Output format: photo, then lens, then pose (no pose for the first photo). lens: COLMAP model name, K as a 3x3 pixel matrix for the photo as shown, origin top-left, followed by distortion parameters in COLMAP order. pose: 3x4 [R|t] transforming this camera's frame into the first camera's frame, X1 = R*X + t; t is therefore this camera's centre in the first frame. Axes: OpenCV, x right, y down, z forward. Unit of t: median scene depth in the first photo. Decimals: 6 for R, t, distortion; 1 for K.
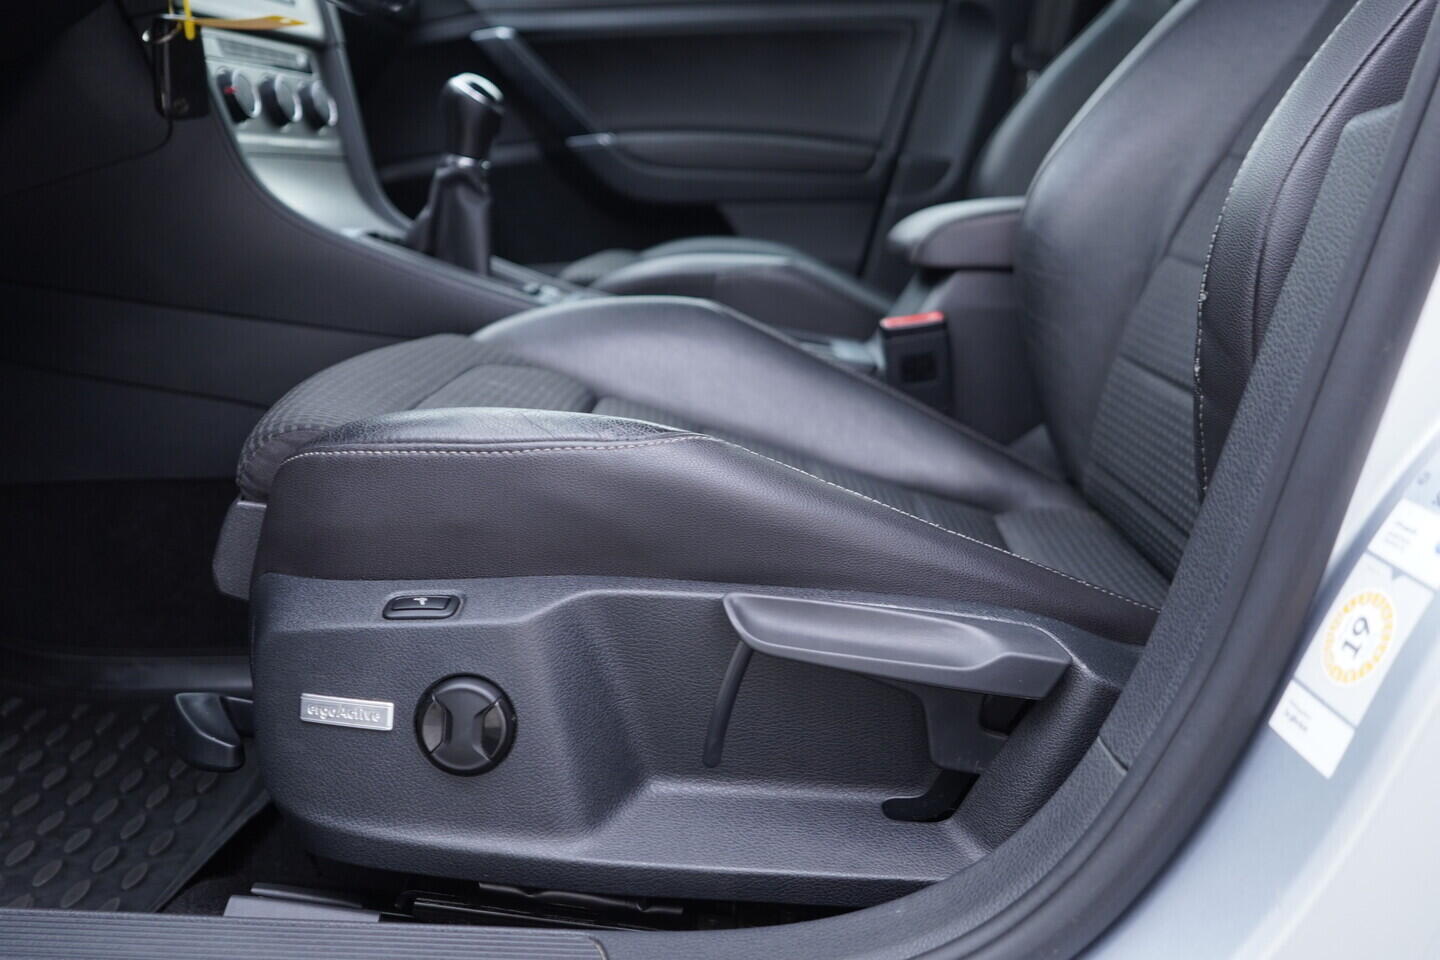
lens RADIAL K [[1465.1, 0, 720.5], [0, 1465.1, 477.0], [0, 0, 1]] dist [0.000933, 0.000000]
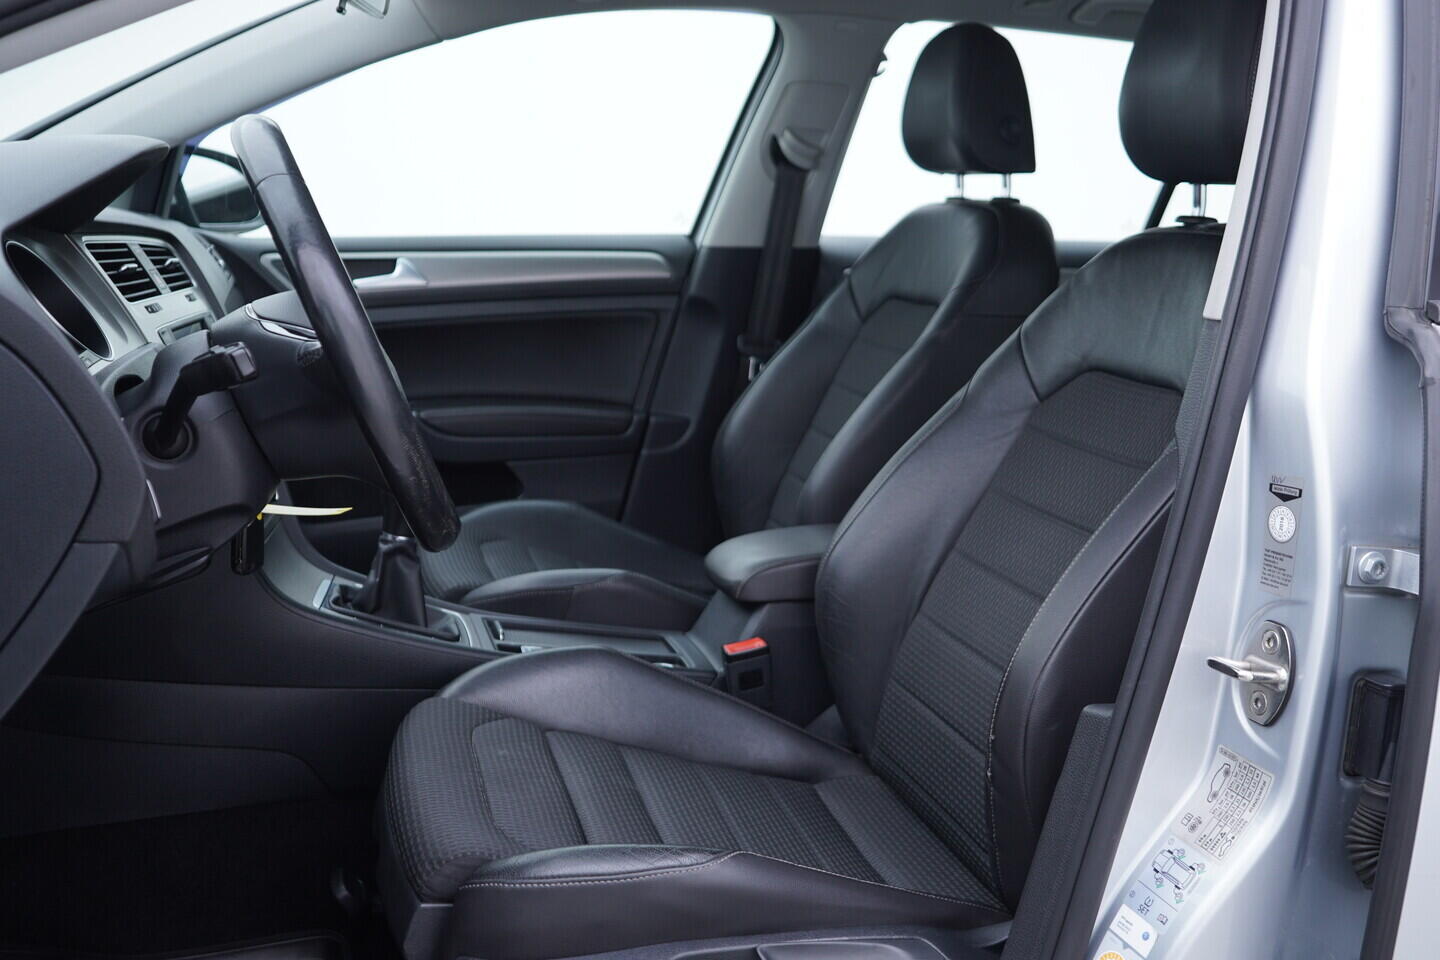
lens RADIAL K [[1465.1, 0, 725.6], [0, 1465.1, 481.7], [0, 0, 1]] dist [0.000933, 0.000000]
pose [[0.962298, -0.048698, 0.267604, -0.279347], [0.053391, 0.998521, -0.010284, -0.269610], [-0.266707, 0.024184, 0.963474, -0.403566]]
